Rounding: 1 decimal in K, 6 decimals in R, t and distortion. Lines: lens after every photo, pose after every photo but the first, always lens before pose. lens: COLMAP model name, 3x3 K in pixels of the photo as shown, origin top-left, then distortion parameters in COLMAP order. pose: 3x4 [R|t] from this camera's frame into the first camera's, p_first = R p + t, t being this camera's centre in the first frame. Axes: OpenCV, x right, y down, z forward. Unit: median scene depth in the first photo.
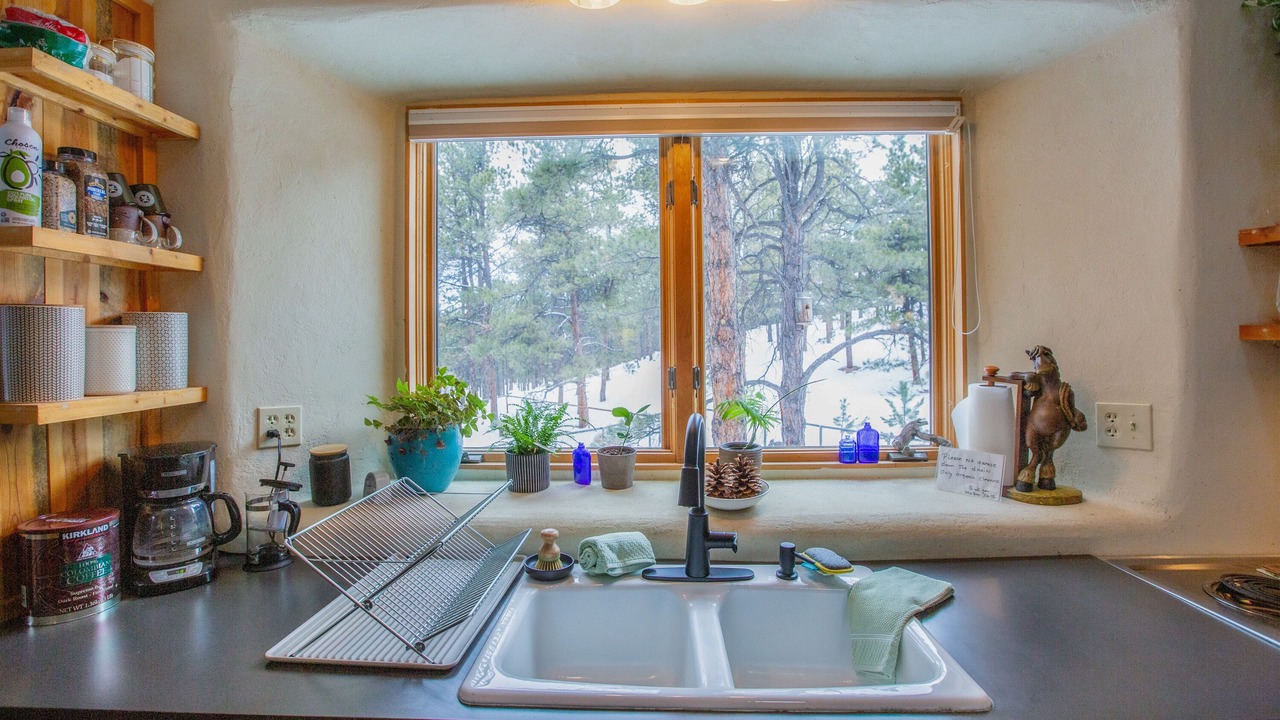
lens RADIAL K [[578.4, 0, 640.5], [0, 578.4, 350.5], [0, 0, 1]] dist [-0.046138, 0.014290]
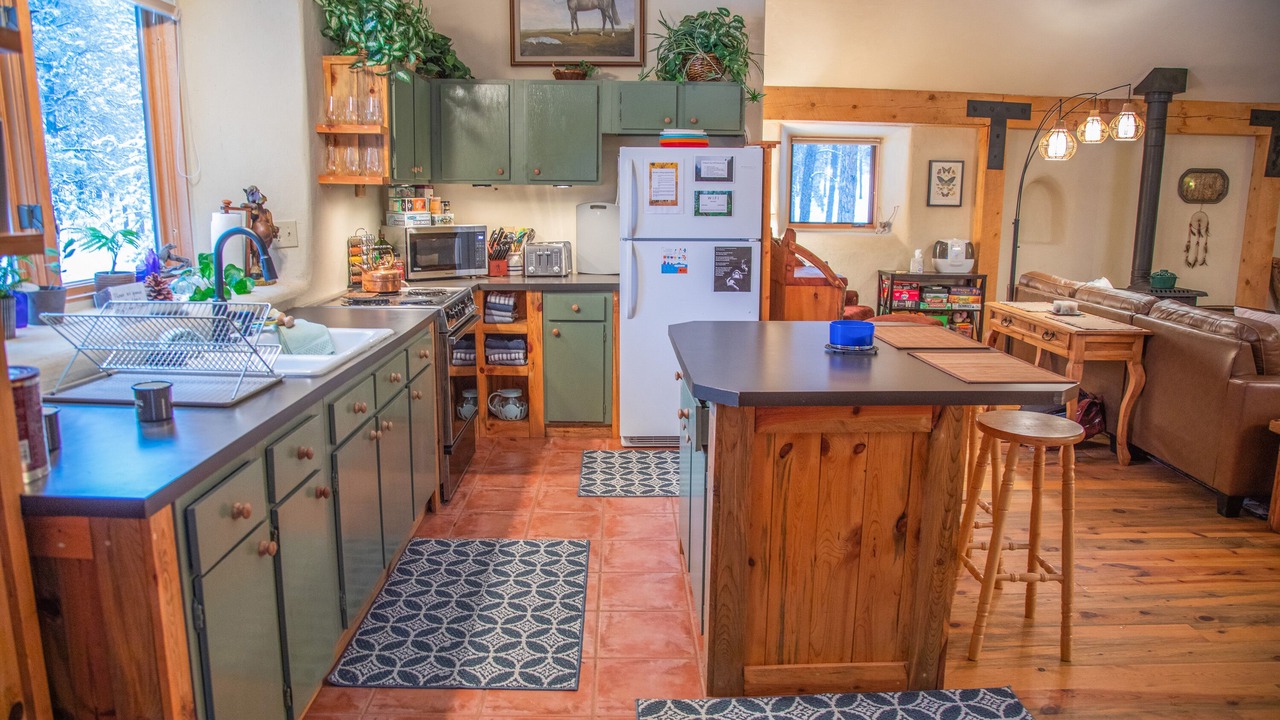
lens RADIAL K [[886.2, 0, 643.7], [0, 886.2, 366.4], [0, 0, 1]] dist [-0.126951, 0.071439]
pose [[-0.056090, -0.185087, 0.981120, -1.772015], [-0.006959, 0.982716, 0.184990, 0.034446], [-0.998401, 0.003549, -0.056409, 0.065441]]
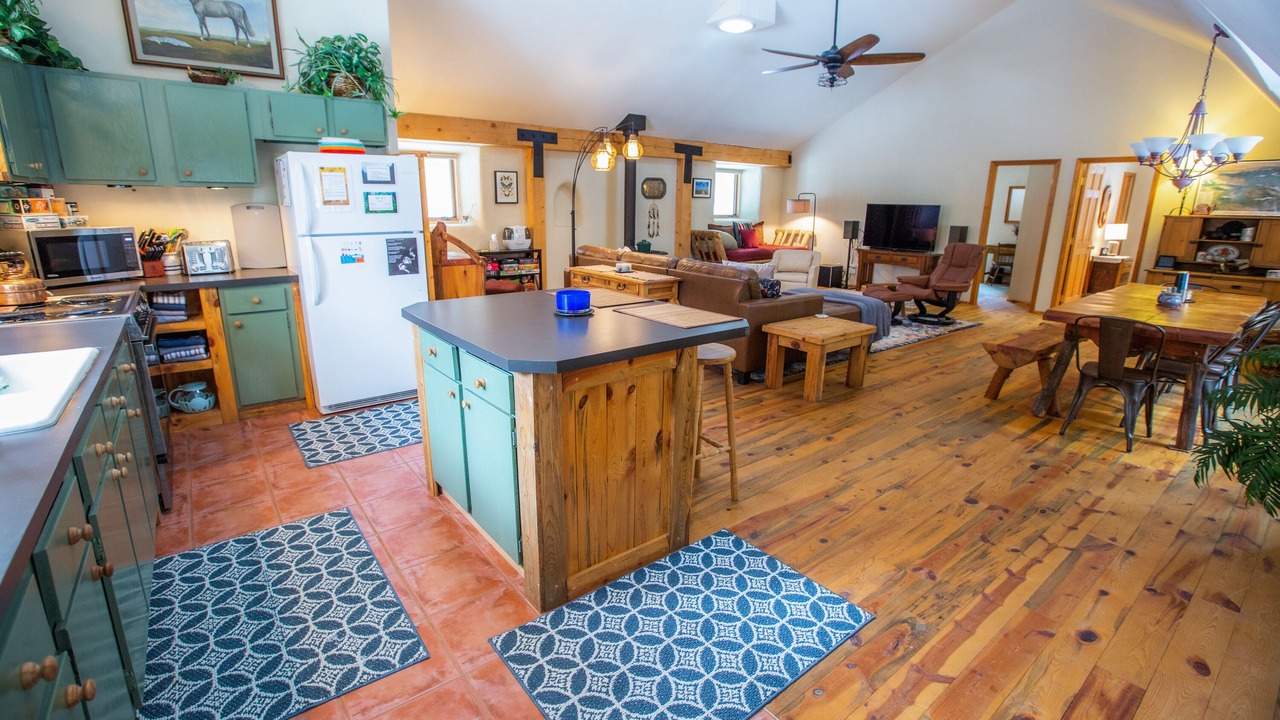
lens RADIAL K [[578.4, 0, 640.5], [0, 578.4, 350.5], [0, 0, 1]] dist [-0.046138, 0.014290]
pose [[-0.643582, -0.192653, 0.740734, -1.284089], [-0.007900, 0.969423, 0.245267, 0.047181], [-0.765337, 0.151998, -0.625425, 0.399903]]
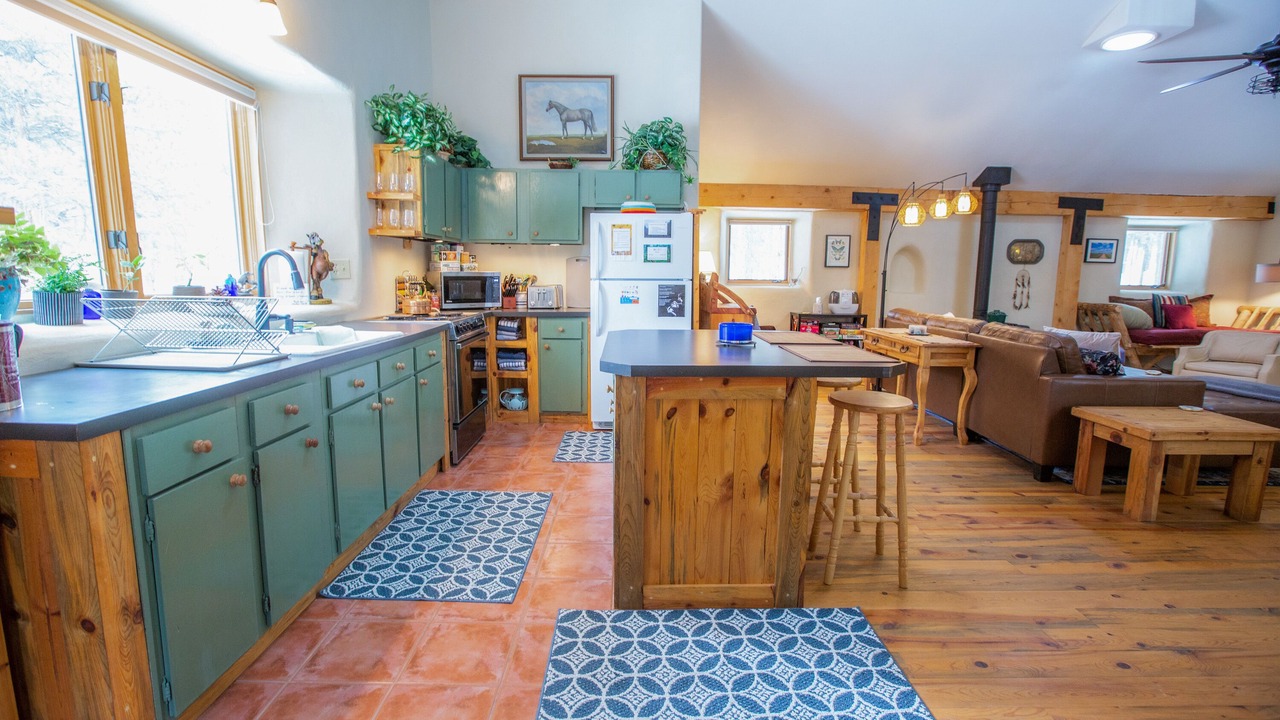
lens RADIAL K [[596.5, 0, 640.0], [0, 596.5, 360.0], [0, 0, 1]] dist [-0.068329, 0.034365]
pose [[-0.041132, -0.134135, 0.990109, -1.607245], [-0.008472, 0.990959, 0.133898, 0.165203], [-0.999118, -0.002881, -0.041897, -0.141507]]
